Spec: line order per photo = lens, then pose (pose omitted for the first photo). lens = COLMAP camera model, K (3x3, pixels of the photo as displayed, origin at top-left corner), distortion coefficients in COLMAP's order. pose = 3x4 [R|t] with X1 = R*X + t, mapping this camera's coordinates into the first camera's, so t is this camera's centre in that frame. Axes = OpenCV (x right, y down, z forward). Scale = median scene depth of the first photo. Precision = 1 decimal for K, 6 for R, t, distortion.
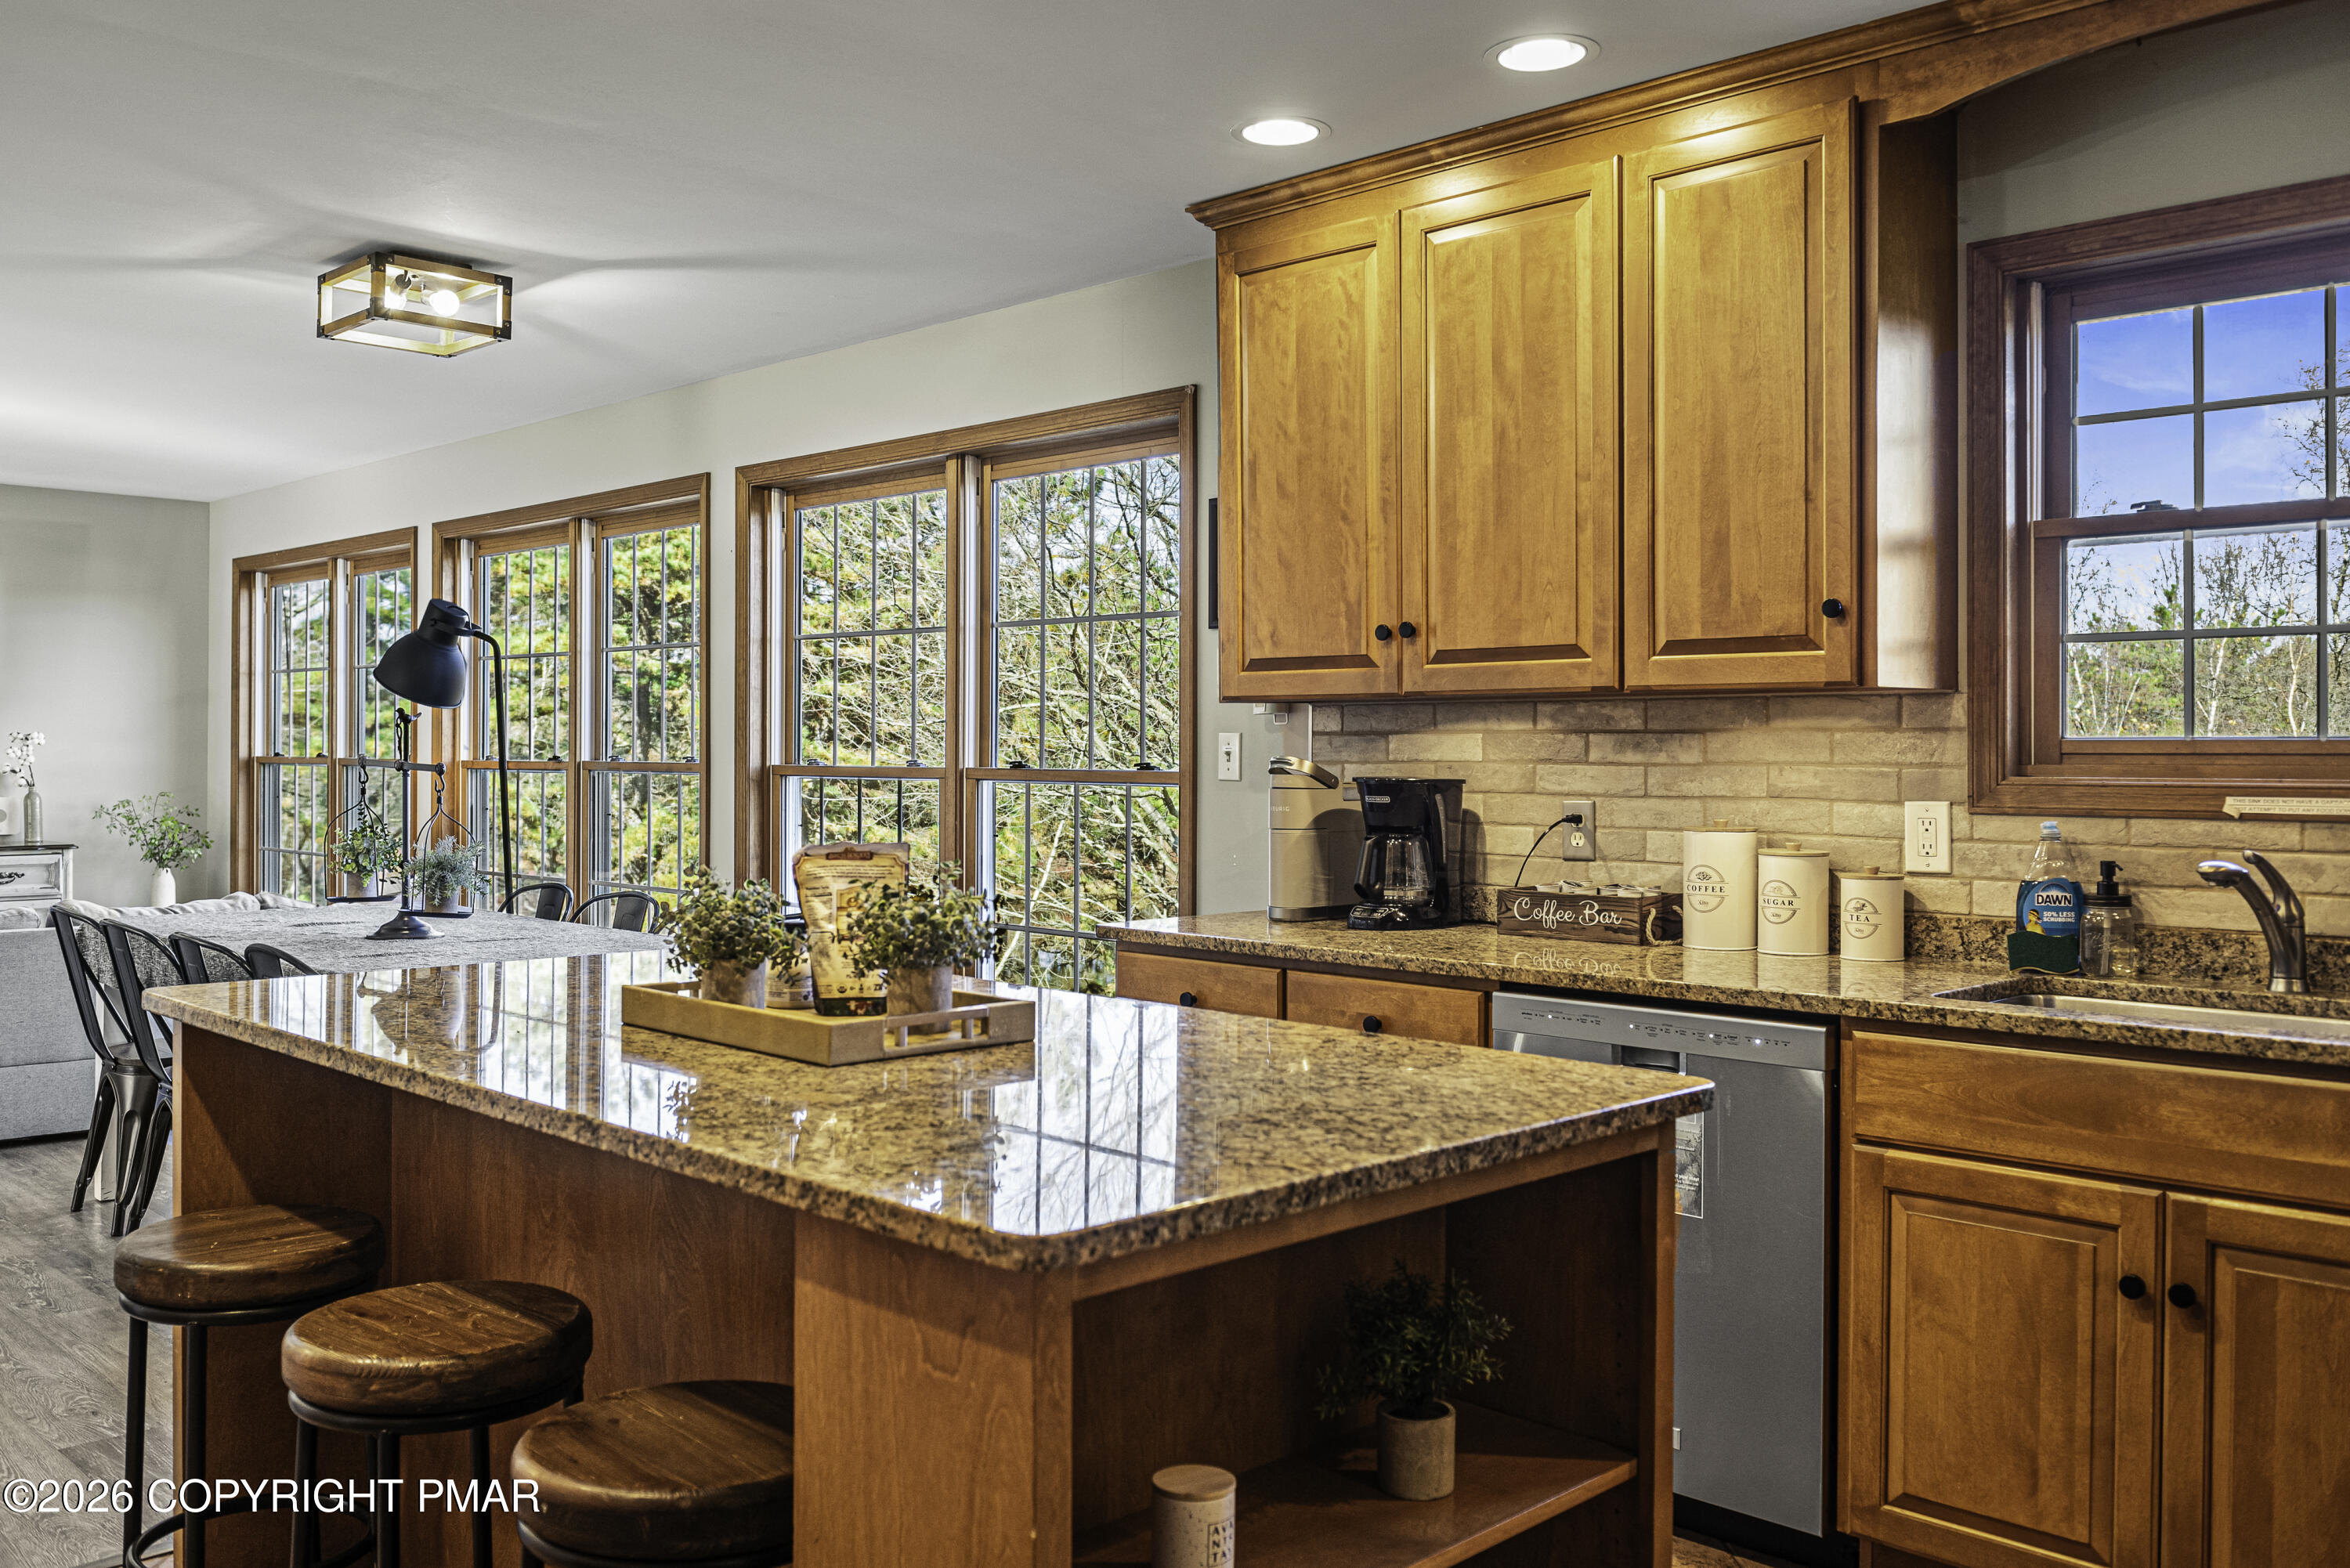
lens RADIAL K [[1942.9, 0, 1173.0], [0, 1942.9, 754.3], [0, 0, 1]] dist [0.004283, 0.000570]
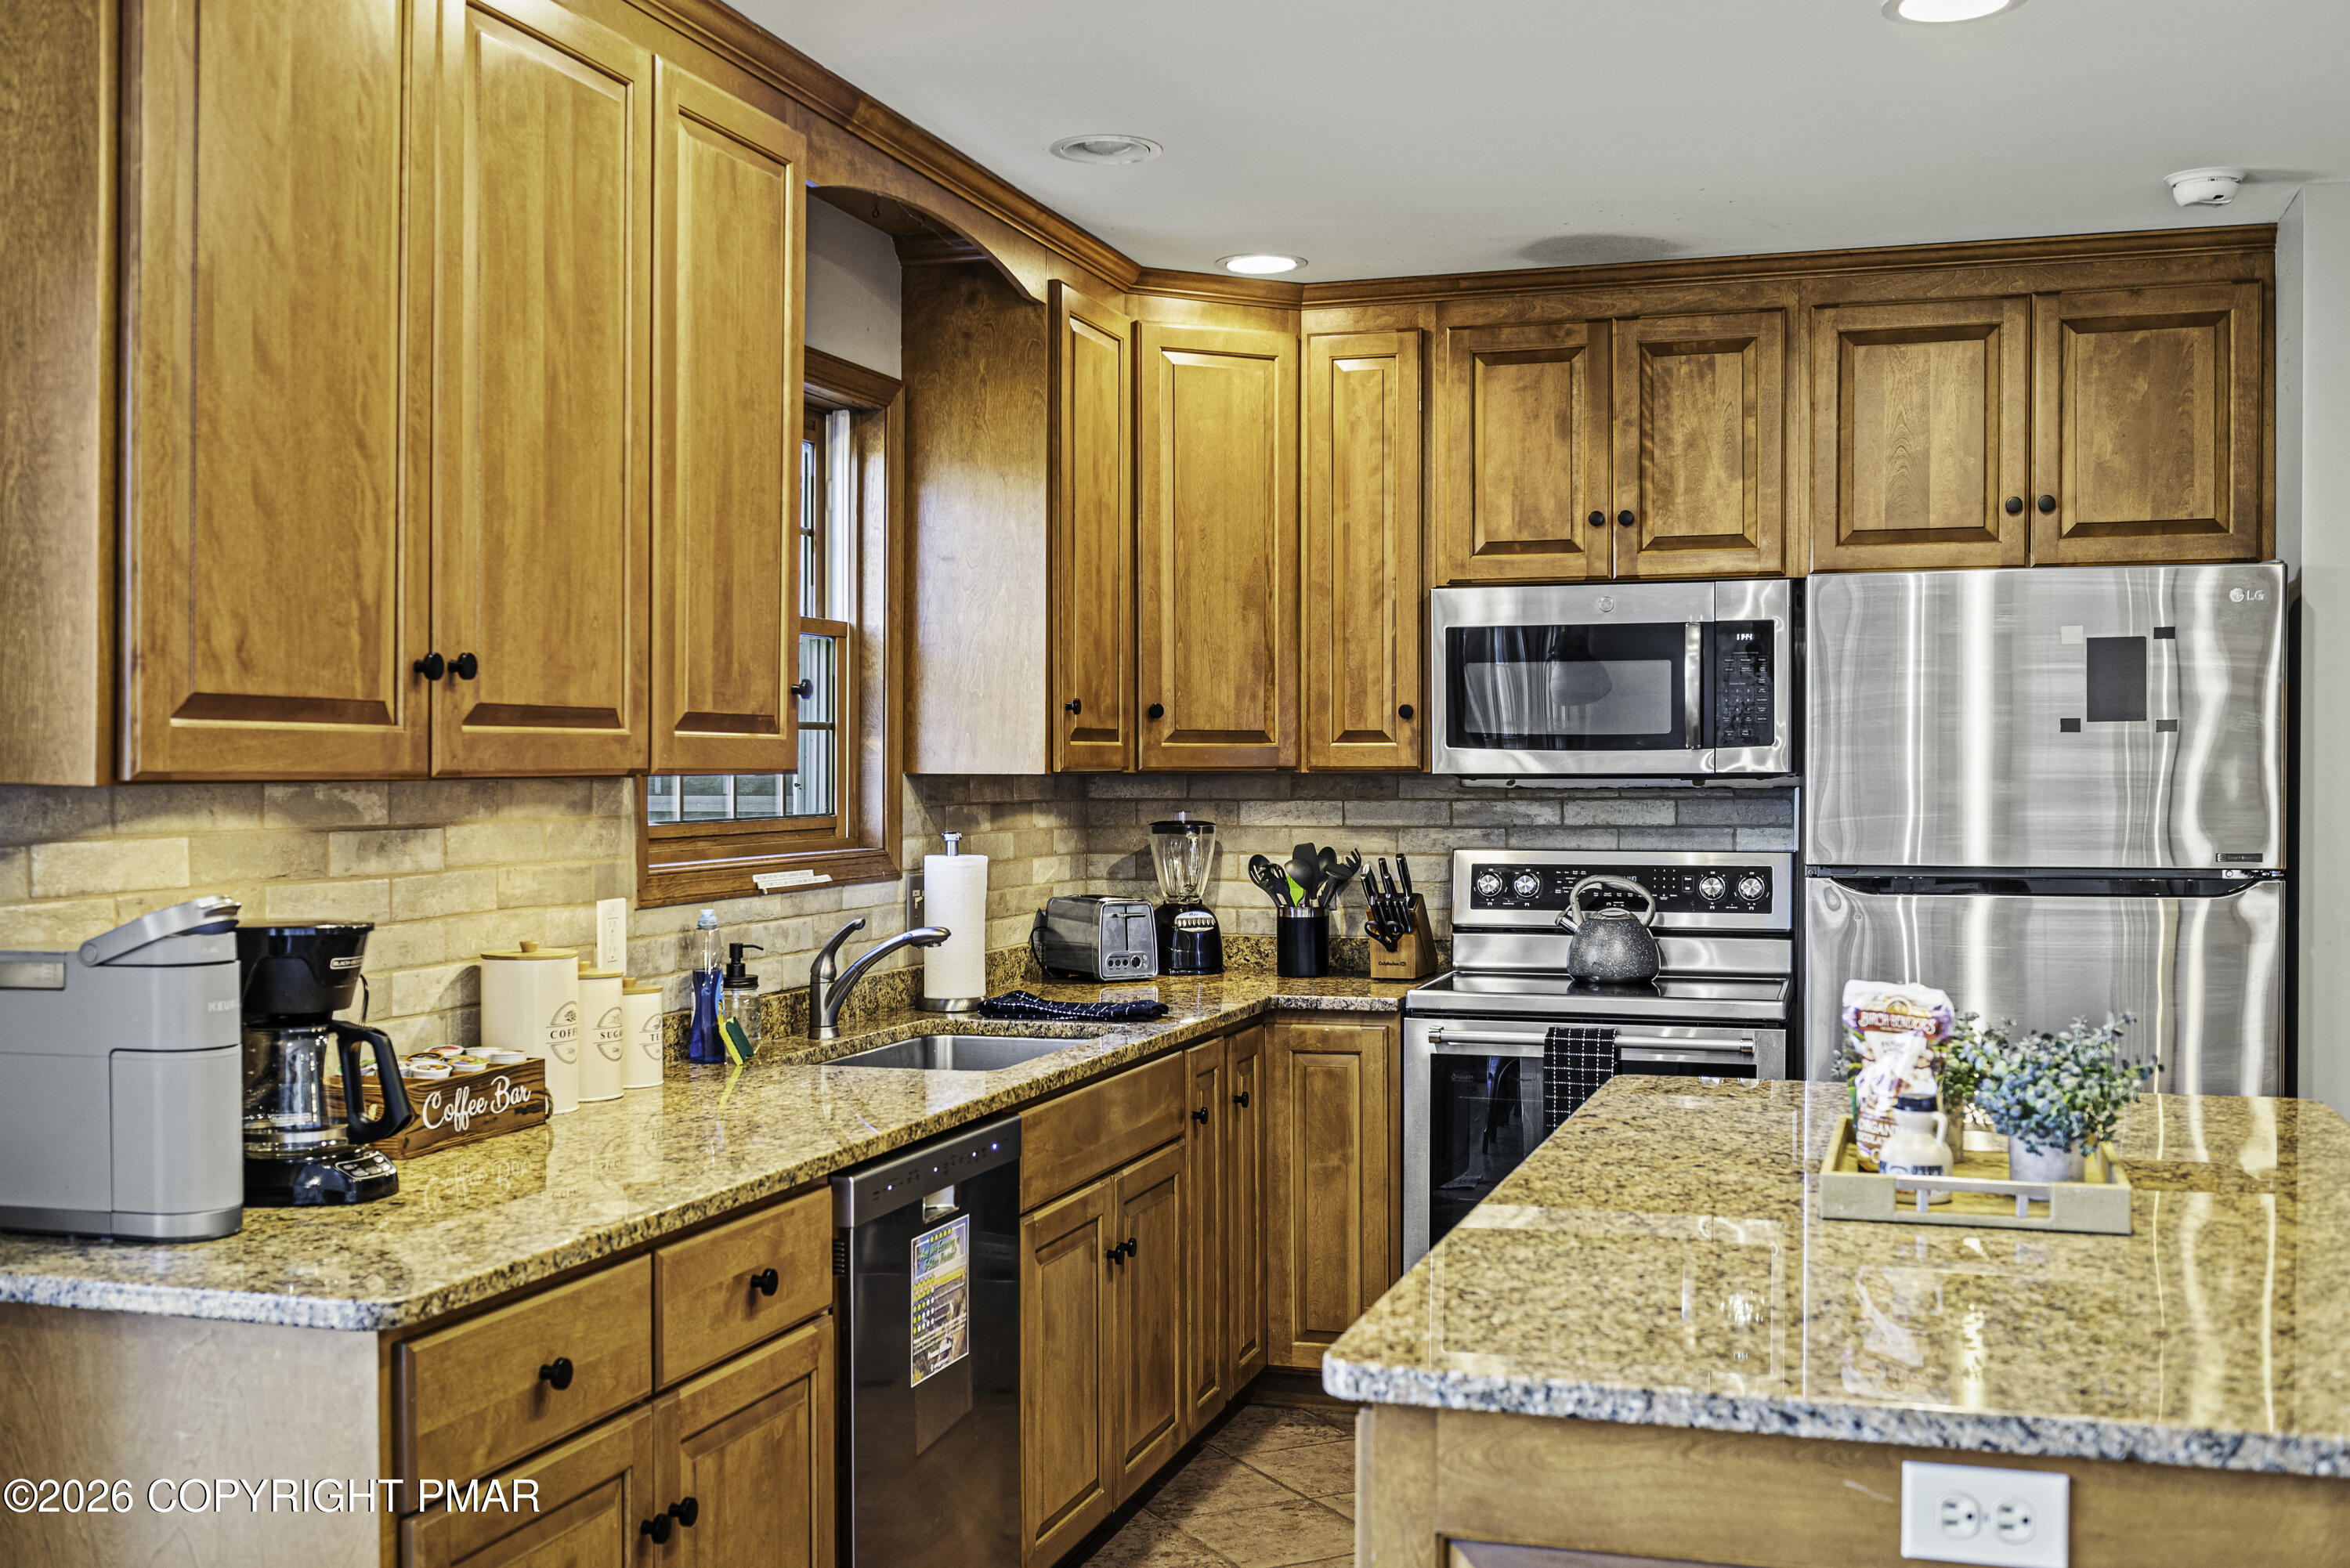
lens RADIAL K [[2425.4, 0, 1170.7], [0, 2425.4, 824.9], [0, 0, 1]] dist [-0.017386, 0.004692]
pose [[-0.461686, -0.026989, 0.886633, -0.629207], [-0.001737, 0.999563, 0.029522, -0.037746], [-0.887042, 0.012090, -0.461531, 1.144303]]
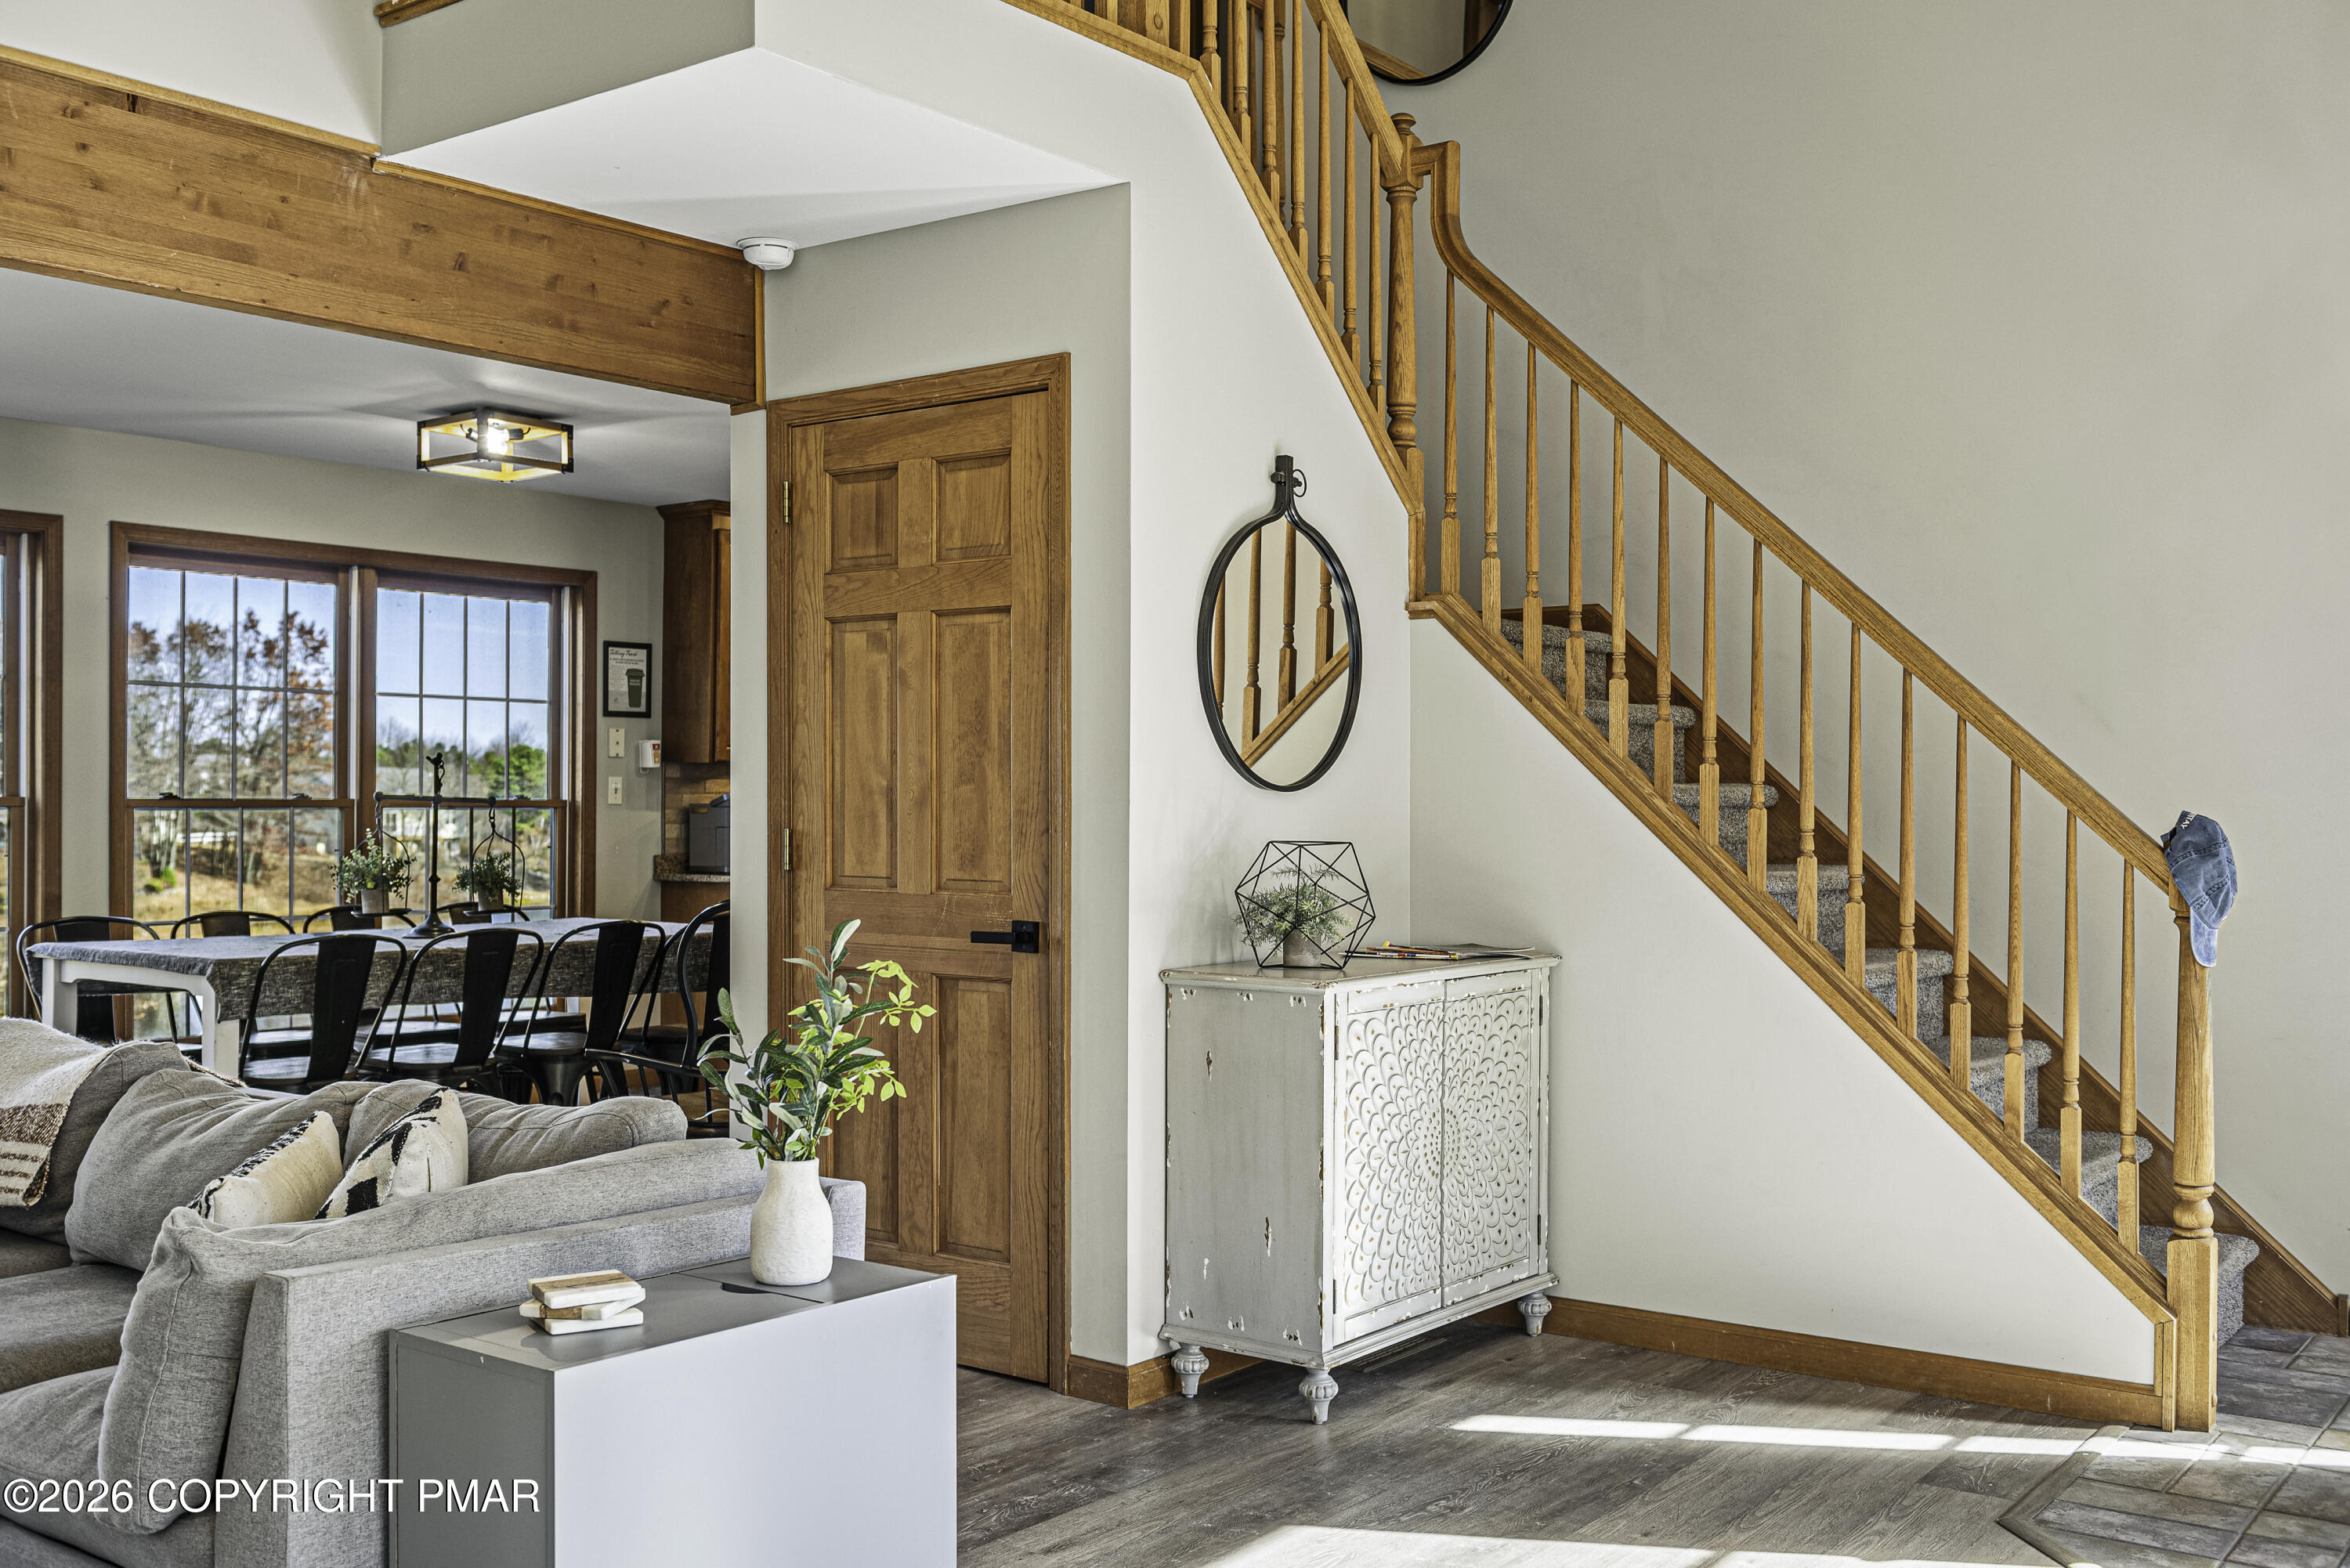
lens RADIAL K [[2192.9, 0, 1172.0], [0, 2192.9, 821.5], [0, 0, 1]] dist [-0.010551, -0.007167]
pose [[-0.136479, -0.016670, 0.990503, -2.390682], [-0.003366, 0.999860, 0.016364, -0.006128], [-0.990637, -0.001101, -0.136516, 0.931848]]
